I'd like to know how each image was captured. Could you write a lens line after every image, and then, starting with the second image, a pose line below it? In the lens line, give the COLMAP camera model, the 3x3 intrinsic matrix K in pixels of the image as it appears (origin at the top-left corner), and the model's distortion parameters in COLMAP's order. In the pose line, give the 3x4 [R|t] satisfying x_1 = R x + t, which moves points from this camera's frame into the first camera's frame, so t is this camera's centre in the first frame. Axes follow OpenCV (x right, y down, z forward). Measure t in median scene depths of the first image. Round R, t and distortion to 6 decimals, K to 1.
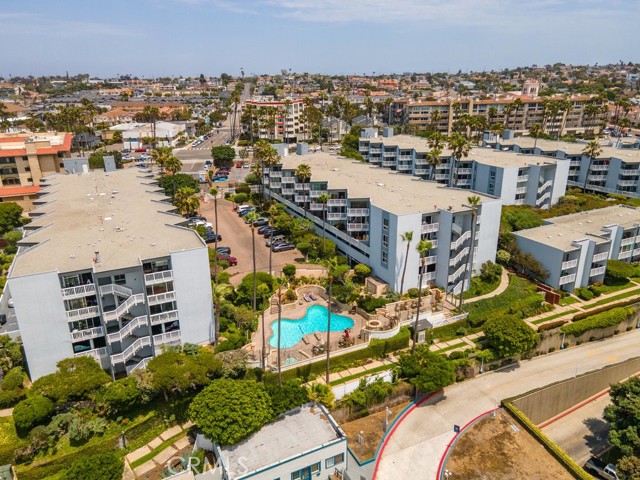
lens RADIAL K [[467.3, 0, 311.2], [0, 467.3, 247.4], [0, 0, 1]] dist [0.032714, 0.016766]
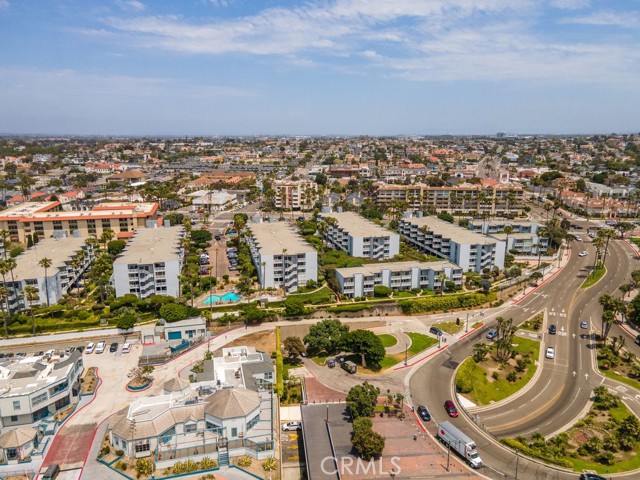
lens RADIAL K [[467.3, 0, 313.2], [0, 467.3, 239.7], [0, 0, 1]] dist [0.032714, 0.016766]
pose [[0.978812, 0.058707, -0.196163, 0.722805], [-0.082278, 0.990039, -0.114251, 0.085465], [0.187502, 0.127970, 0.973892, -1.038012]]
